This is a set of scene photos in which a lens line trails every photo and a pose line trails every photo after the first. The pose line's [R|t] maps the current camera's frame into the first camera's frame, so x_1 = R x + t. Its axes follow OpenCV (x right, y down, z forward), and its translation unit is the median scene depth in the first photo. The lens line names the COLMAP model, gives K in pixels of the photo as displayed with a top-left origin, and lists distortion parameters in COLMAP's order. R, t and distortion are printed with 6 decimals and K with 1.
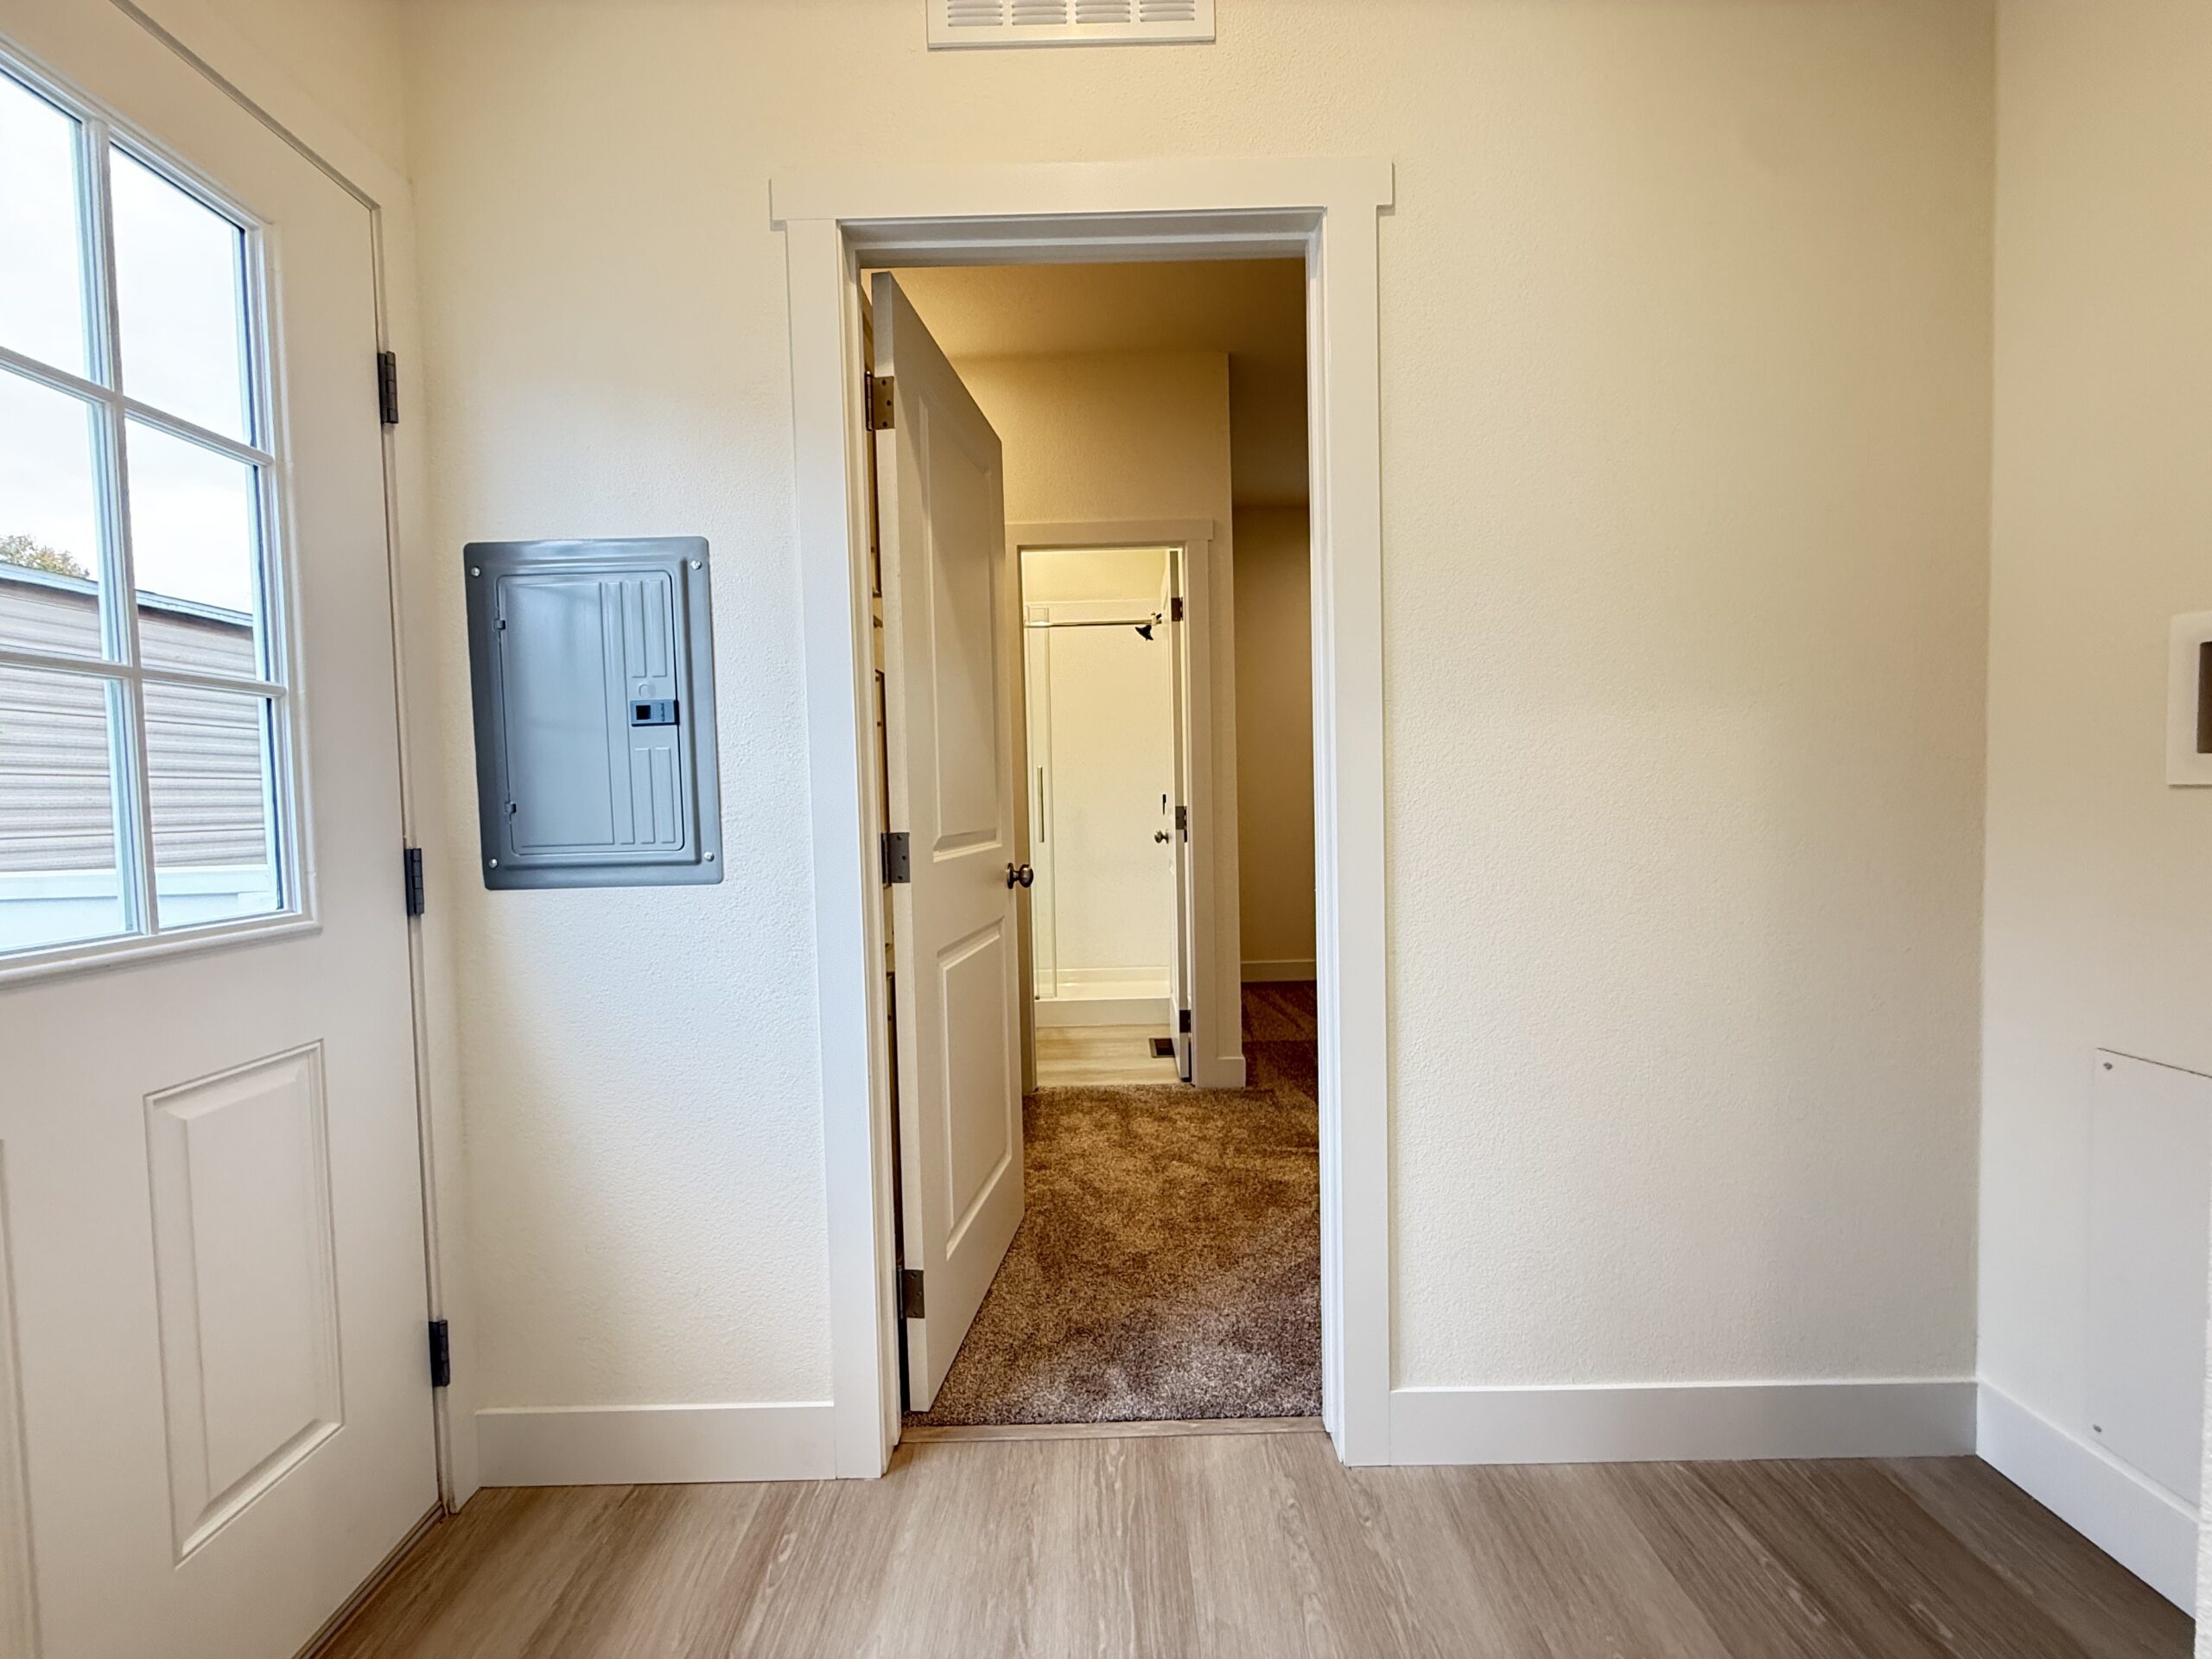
lens RADIAL K [[882.0, 0, 1102.4], [0, 882.0, 827.6], [0, 0, 1]] dist [0.000562, -0.000439]
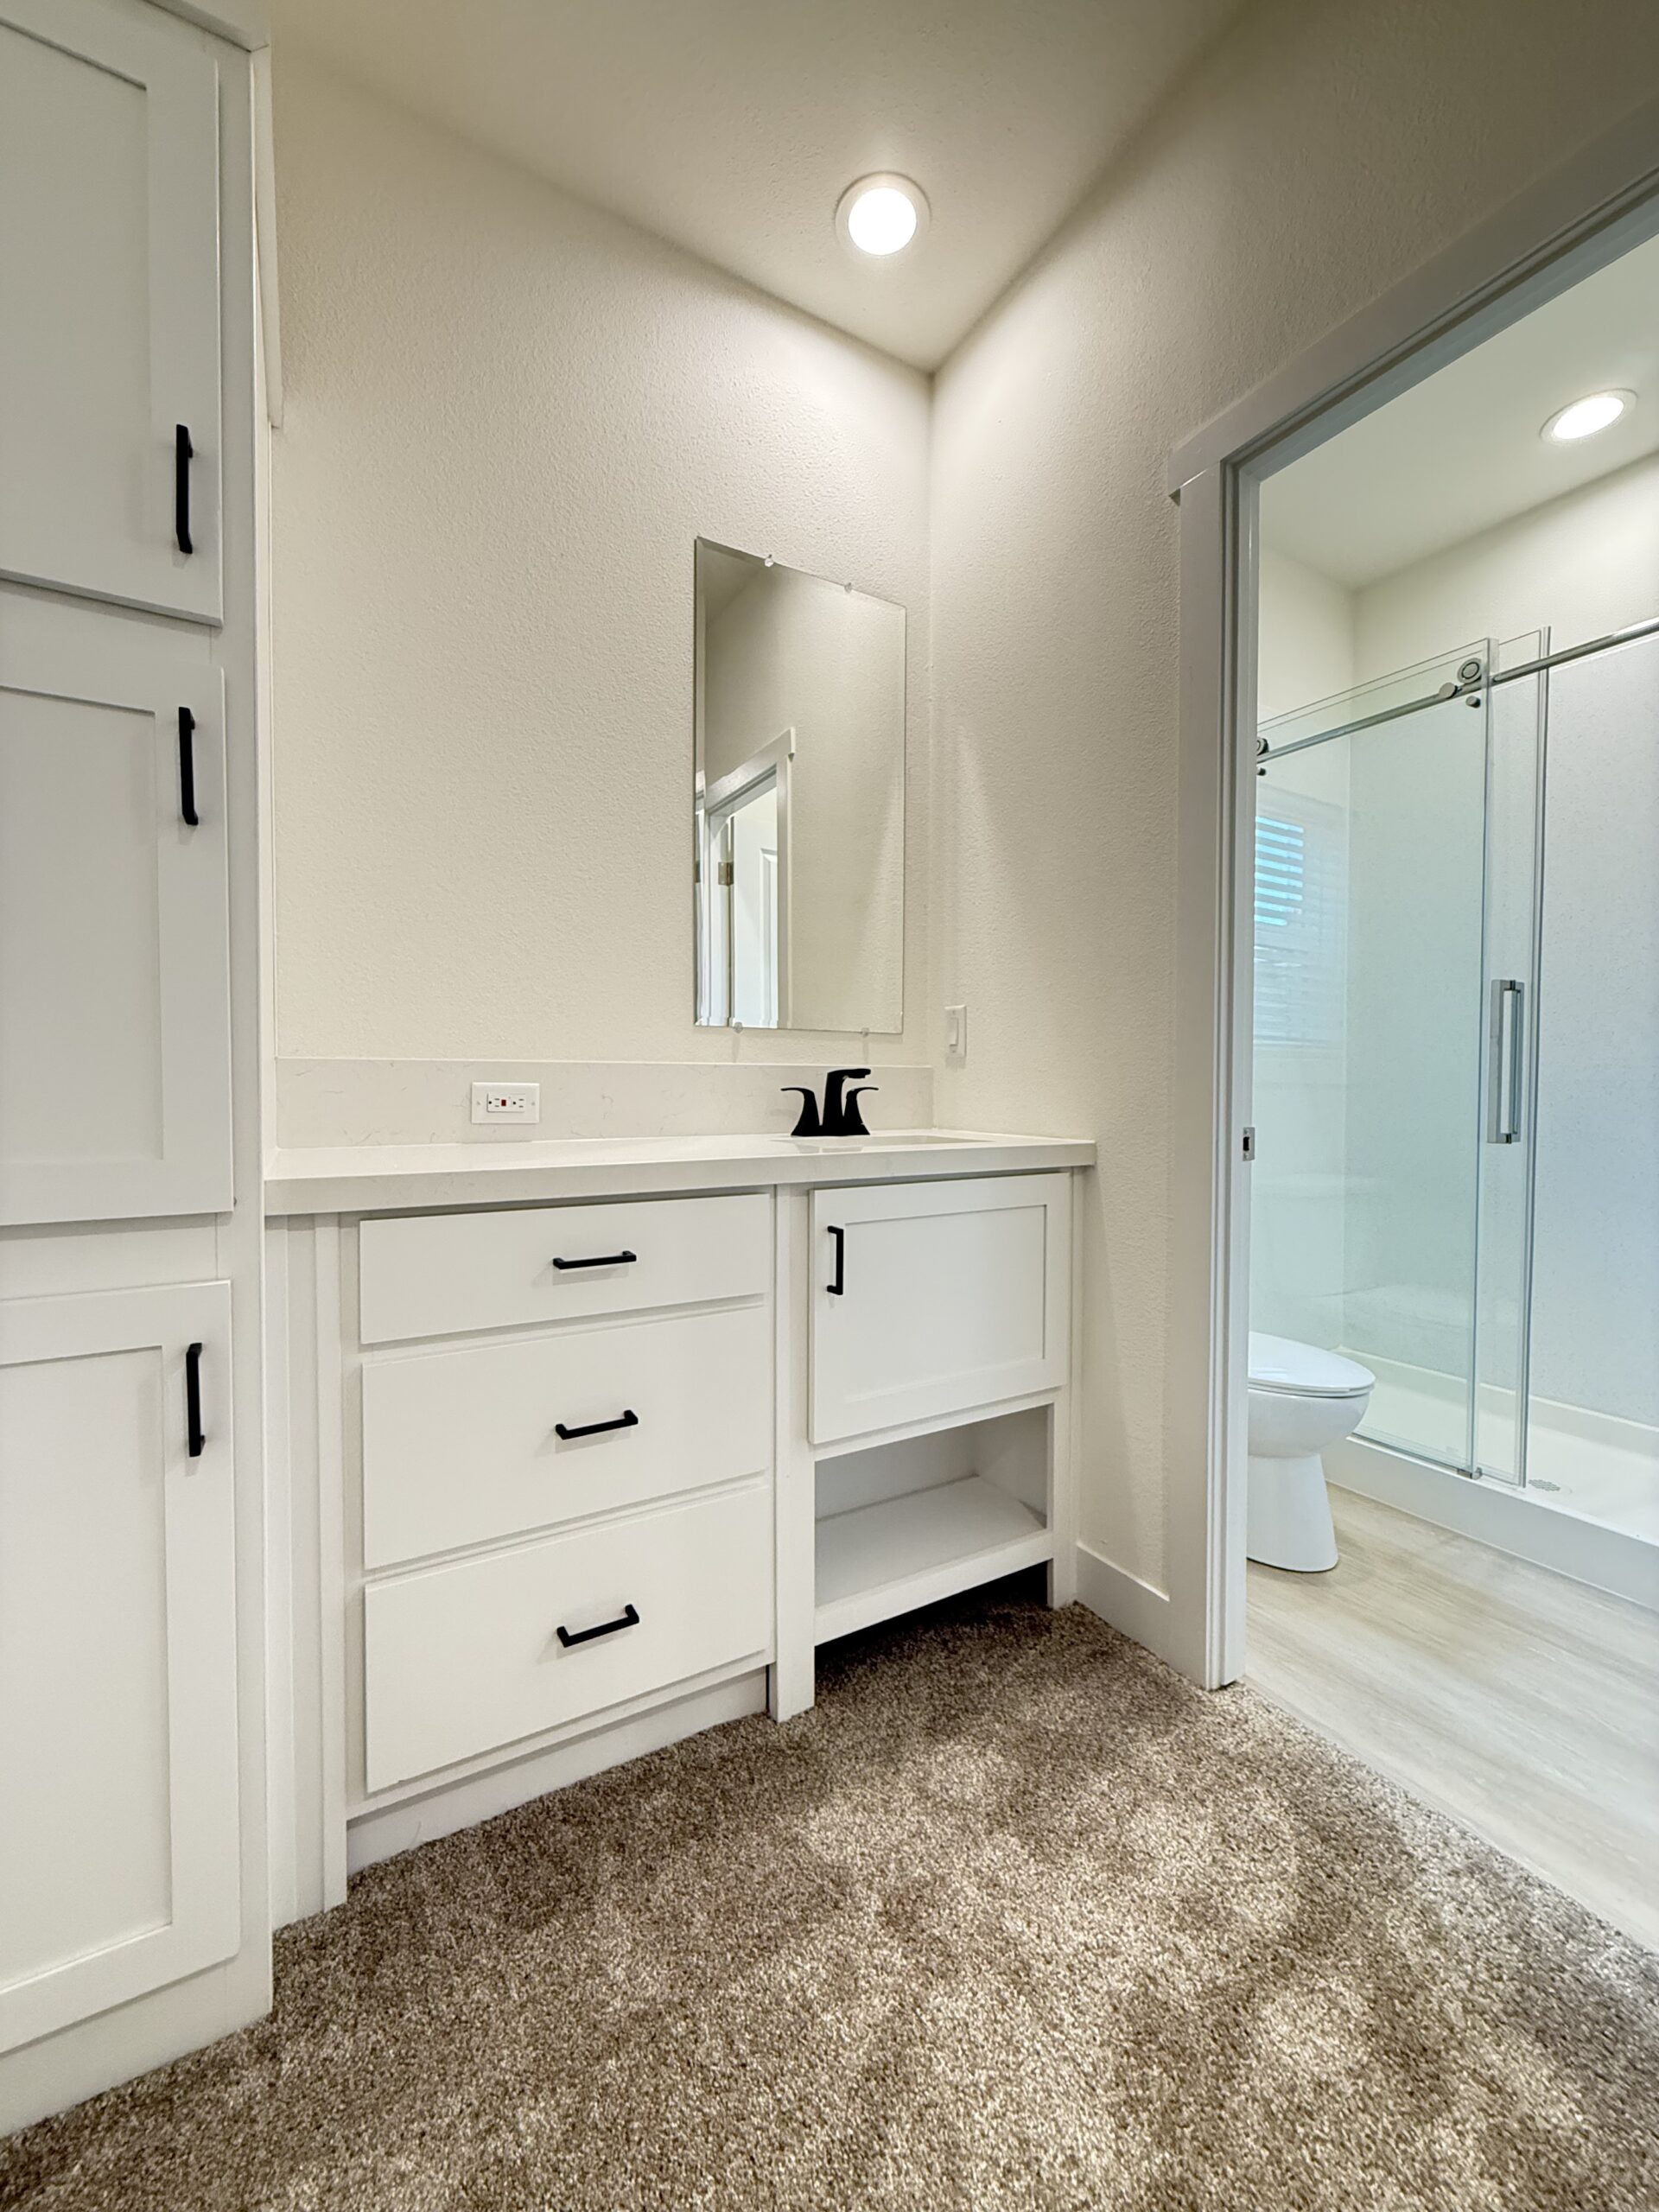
lens RADIAL K [[882.0, 0, 833.8], [0, 882.0, 1102.6], [0, 0, 1]] dist [0.000562, -0.000439]
pose [[0.503150, 0.048798, -0.862820, 0.204694], [-0.049649, 0.998388, 0.027512, 0.000106], [0.862772, 0.028996, 0.504762, 0.622714]]
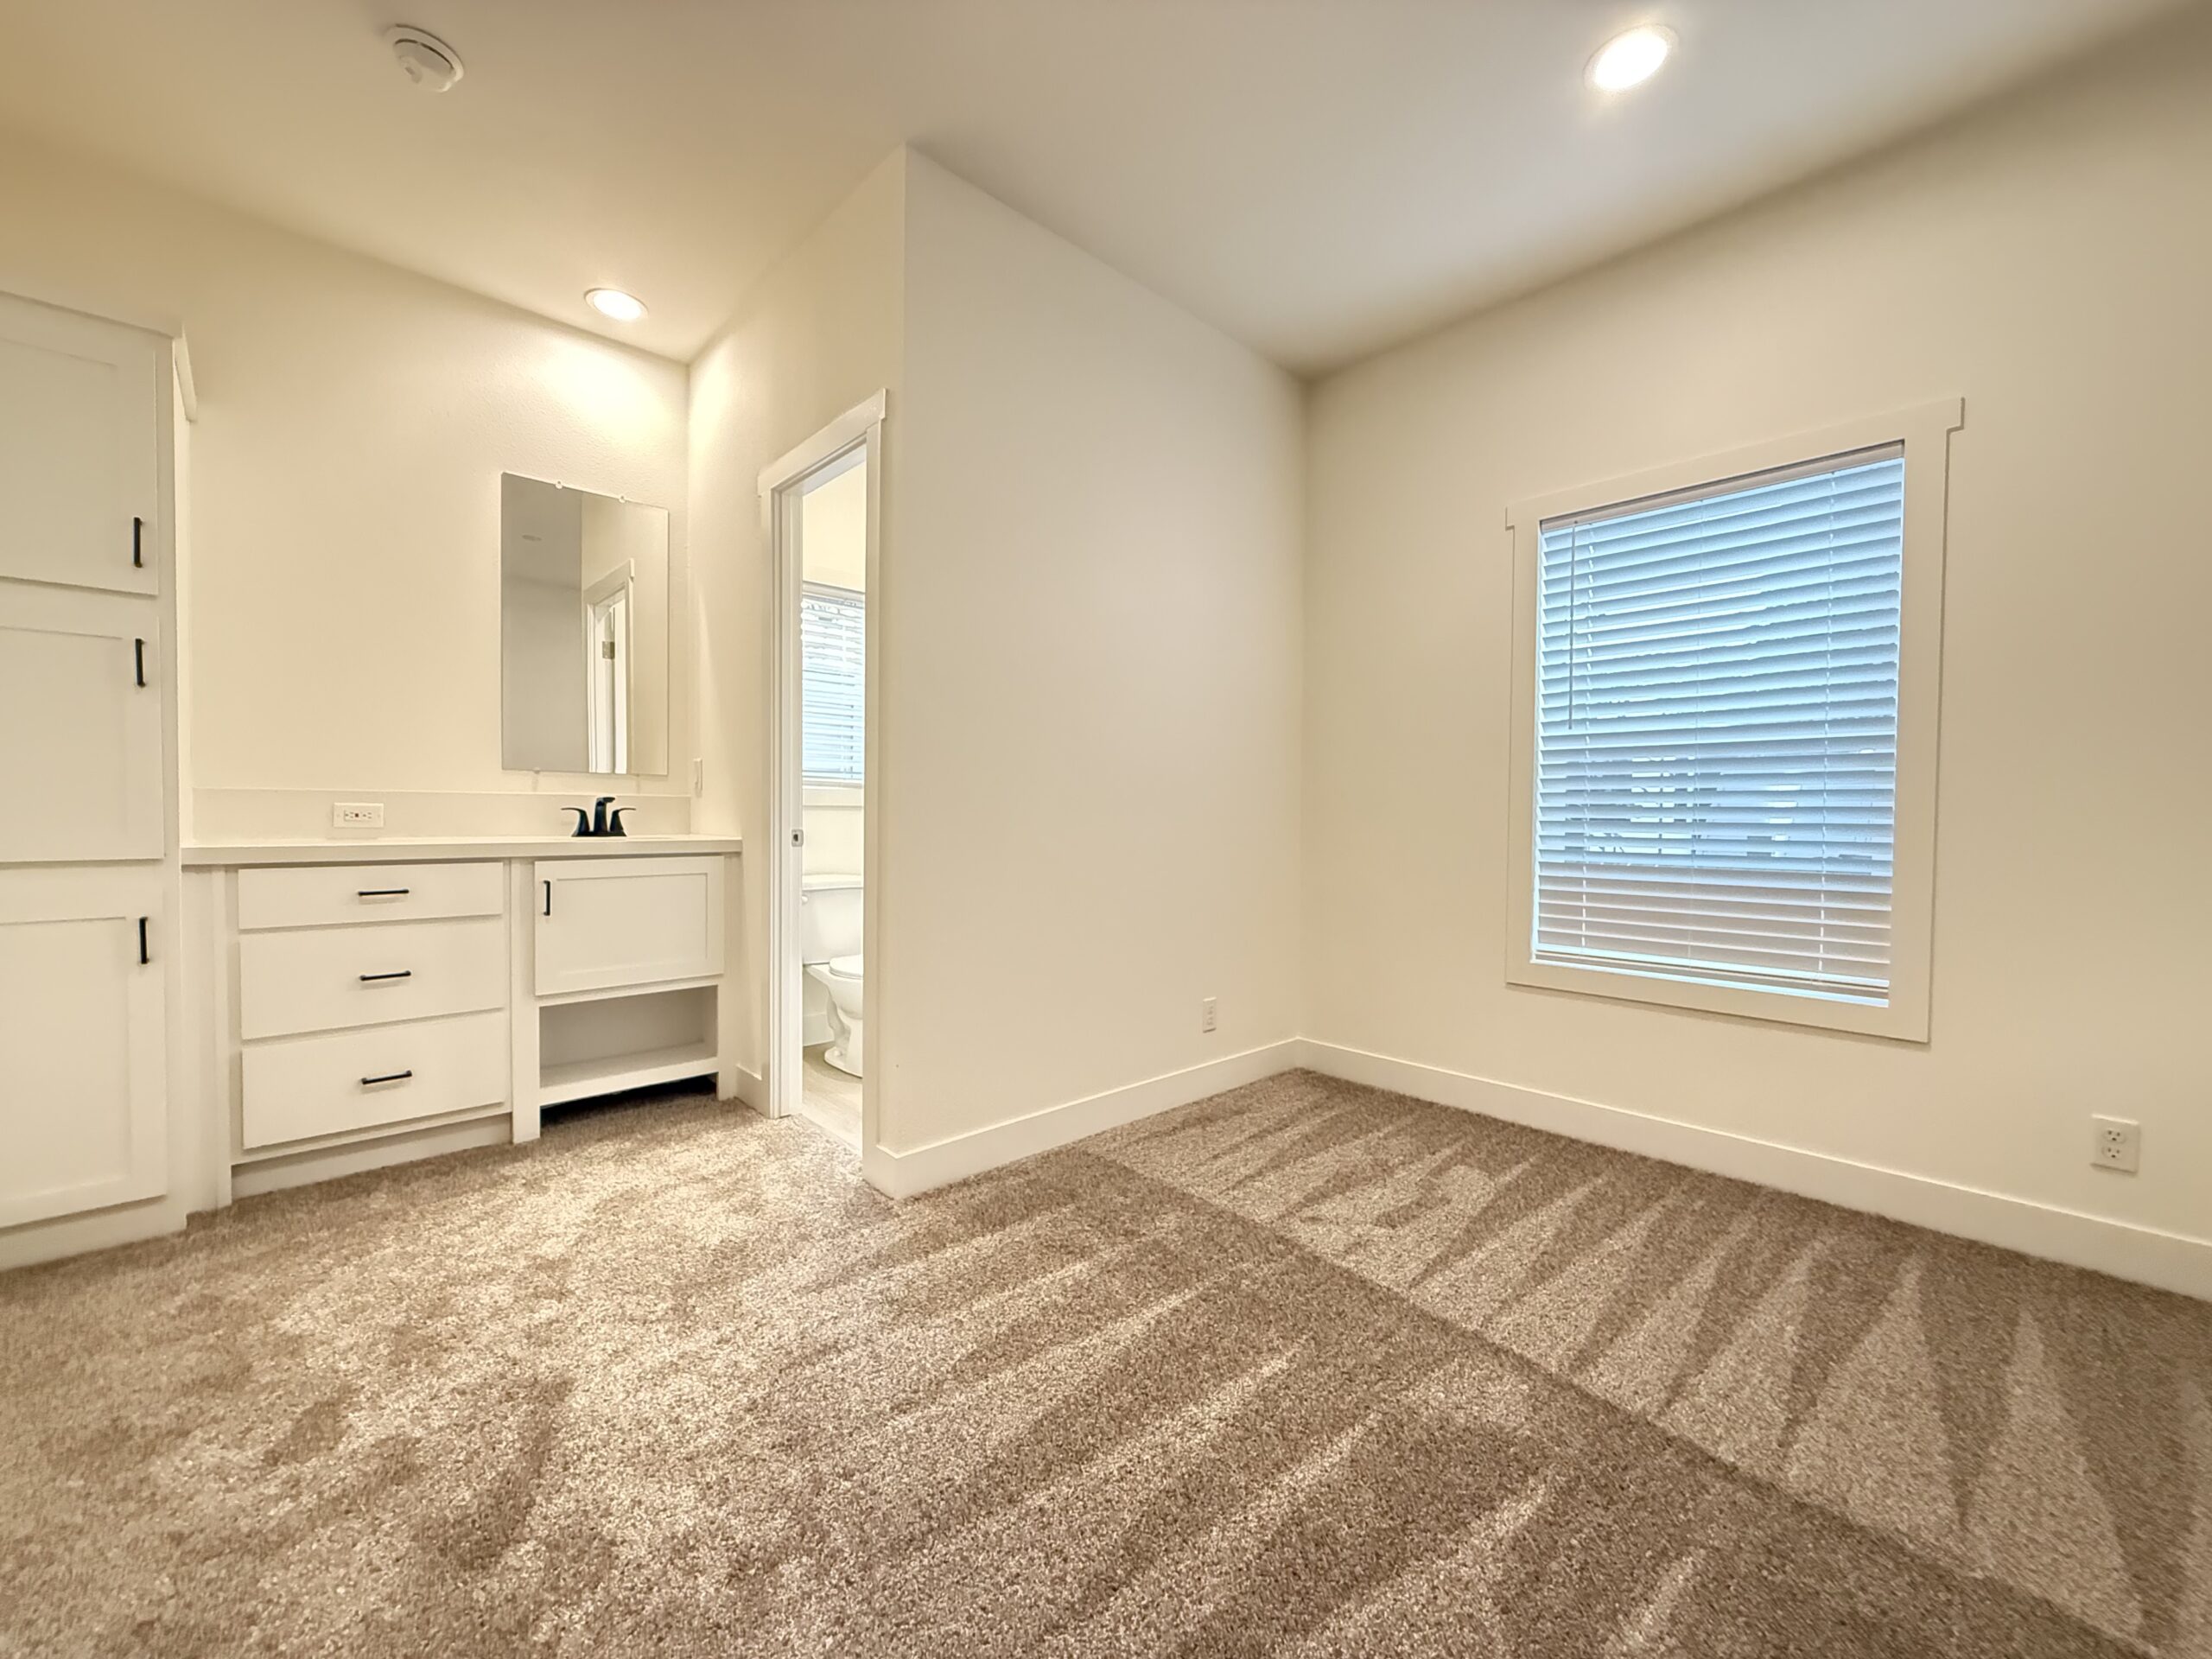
lens RADIAL K [[882.0, 0, 1102.8], [0, 882.0, 831.5], [0, 0, 1]] dist [0.000562, -0.000439]
pose [[0.680780, 0.048659, -0.730870, 0.792686], [-0.053713, 0.998421, 0.016439, -0.014104], [0.730516, 0.028066, 0.682319, 0.660483]]
